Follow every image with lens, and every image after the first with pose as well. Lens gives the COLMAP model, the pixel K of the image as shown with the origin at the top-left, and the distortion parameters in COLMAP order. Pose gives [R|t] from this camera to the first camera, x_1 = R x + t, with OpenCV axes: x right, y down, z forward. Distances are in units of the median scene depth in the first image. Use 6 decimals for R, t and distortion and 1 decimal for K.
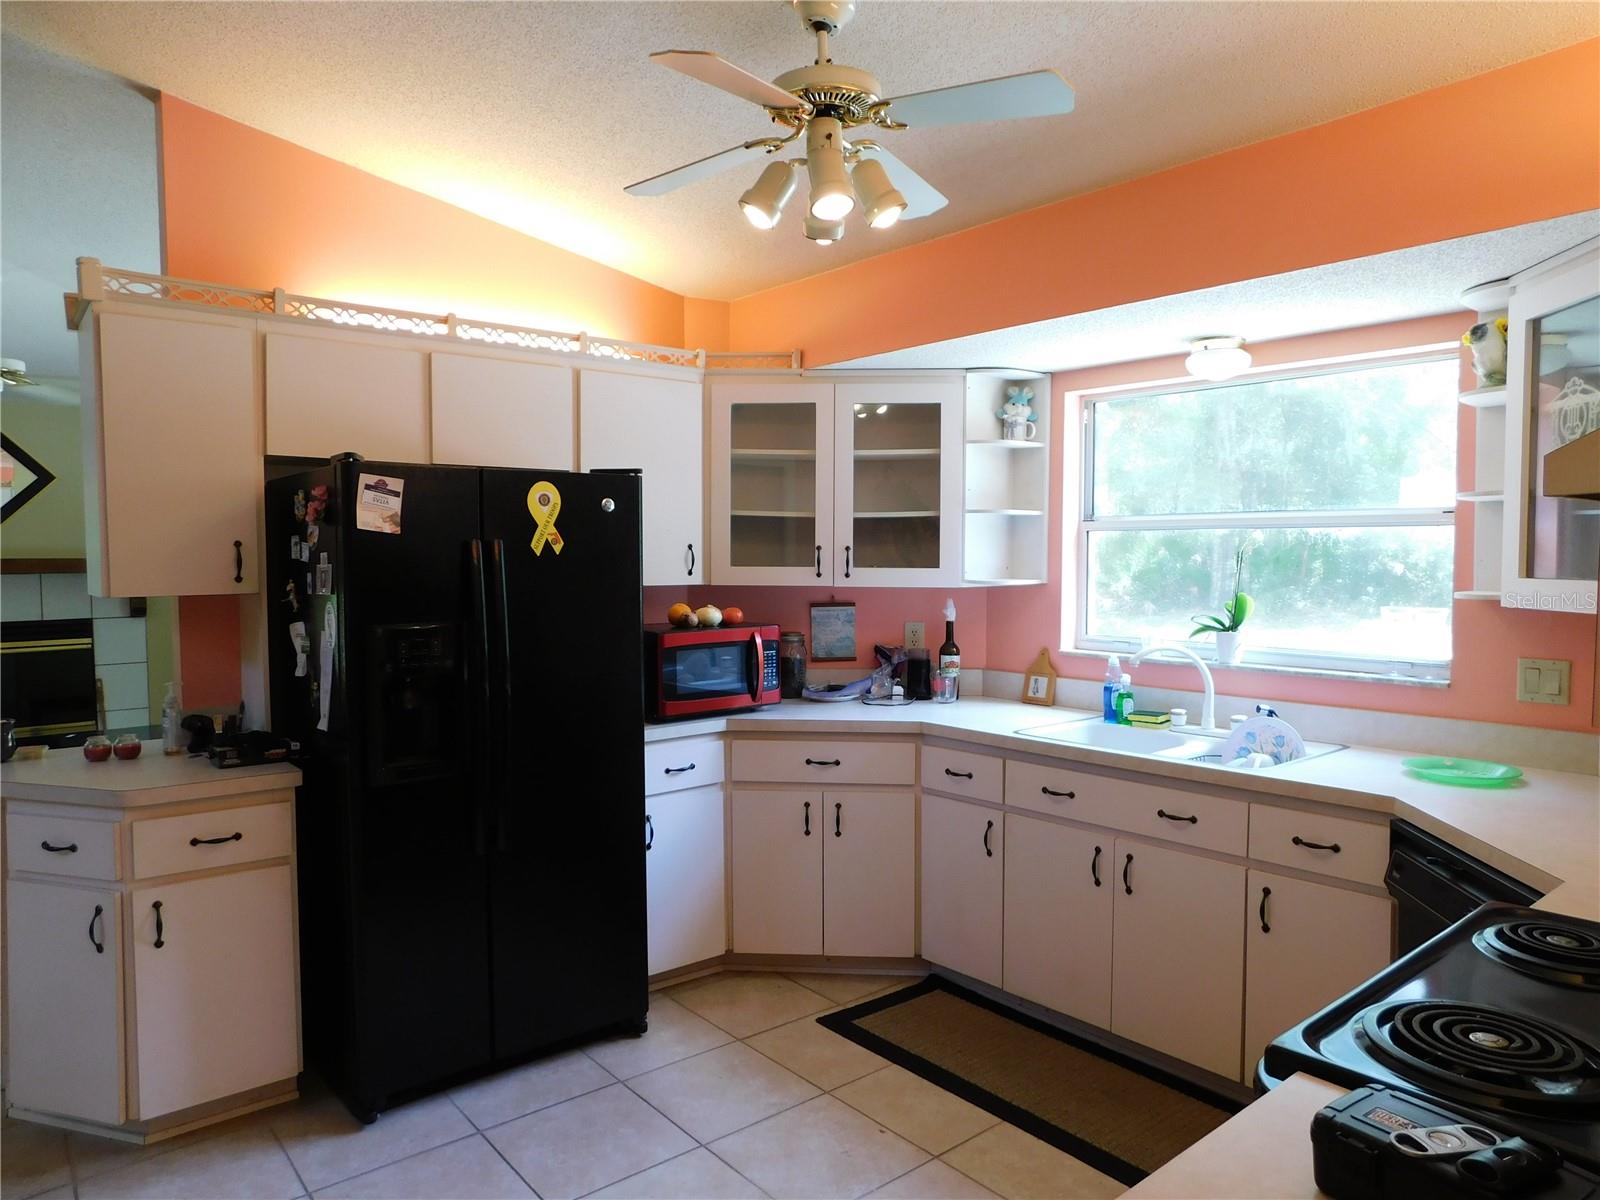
lens RADIAL K [[1074.8, 0, 809.5], [0, 1074.8, 602.3], [0, 0, 1]] dist [-0.044650, 0.037217]
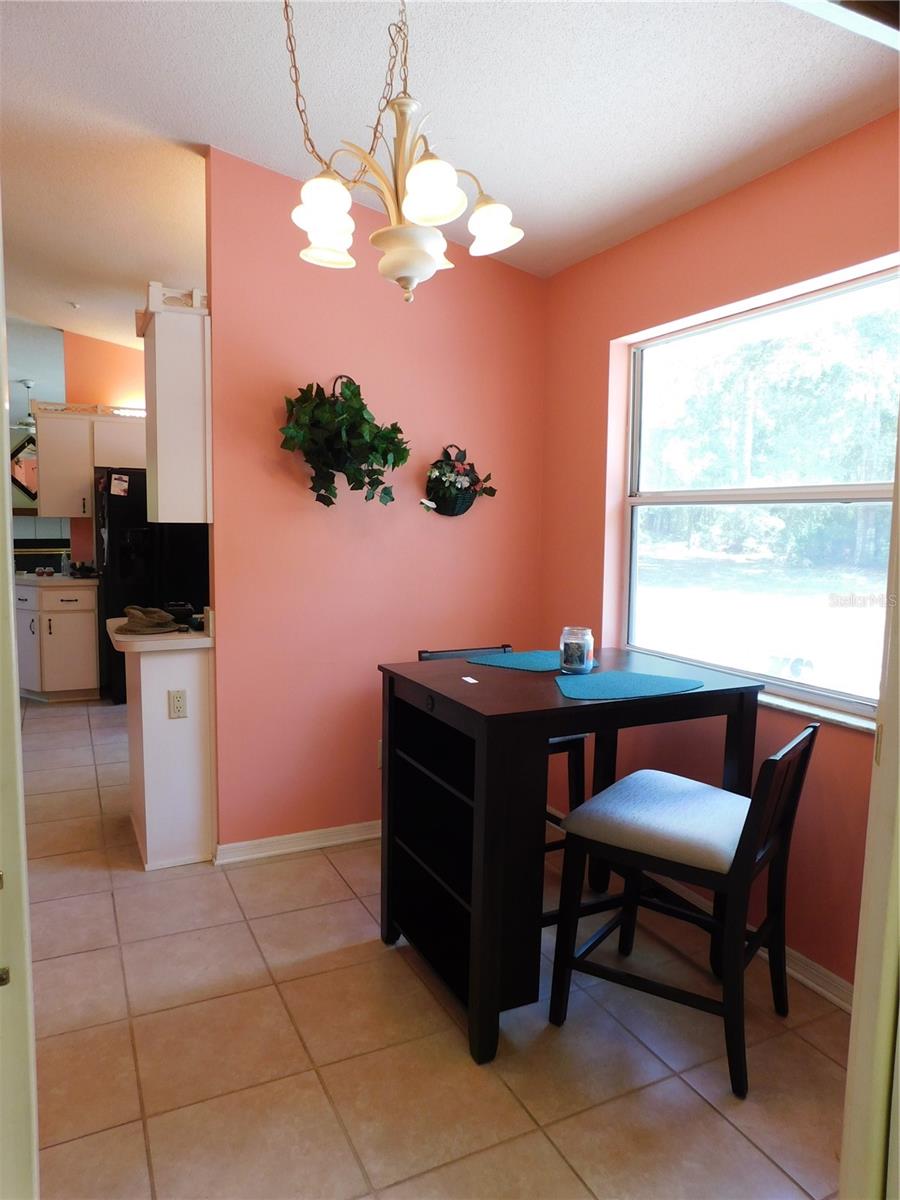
lens RADIAL K [[806.1, 0, 440.1], [0, 806.1, 599.0], [0, 0, 1]] dist [-0.044650, 0.037217]
pose [[0.970910, 0.039971, -0.236083, 0.131829], [-0.027663, 0.998091, 0.055216, 0.009763], [0.237839, -0.047079, 0.970163, -0.123241]]
